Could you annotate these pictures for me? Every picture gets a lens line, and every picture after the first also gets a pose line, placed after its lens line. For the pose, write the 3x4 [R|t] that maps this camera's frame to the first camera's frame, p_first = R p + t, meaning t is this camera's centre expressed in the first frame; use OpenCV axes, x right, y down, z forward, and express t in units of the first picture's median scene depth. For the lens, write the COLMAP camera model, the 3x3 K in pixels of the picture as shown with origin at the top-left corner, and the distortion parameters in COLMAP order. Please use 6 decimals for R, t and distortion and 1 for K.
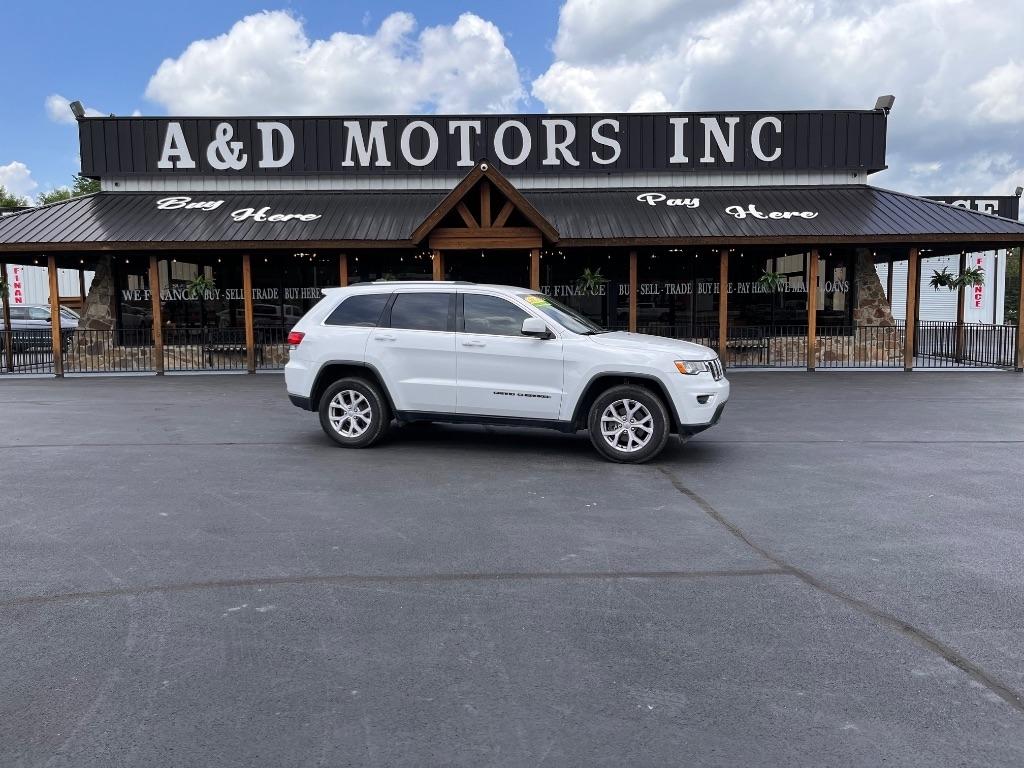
lens RADIAL K [[790.3, 0, 512.0], [0, 790.3, 384.0], [0, 0, 1]] dist [-0.006572, -0.003989]
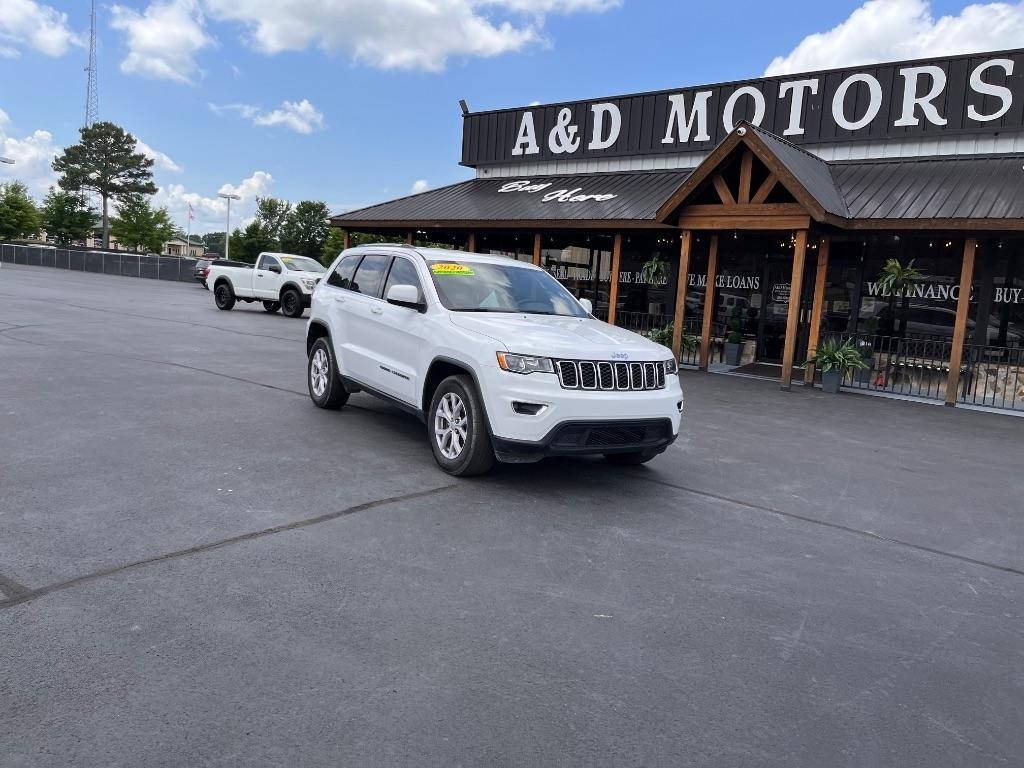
lens RADIAL K [[767.8, 0, 507.1], [0, 767.8, 387.6], [0, 0, 1]] dist [0.061638, -0.097992]
pose [[0.750421, 0.145575, -0.644730, 0.293884], [-0.135349, 0.988618, 0.065686, -0.020039], [0.646954, 0.037972, 0.761583, 0.178865]]
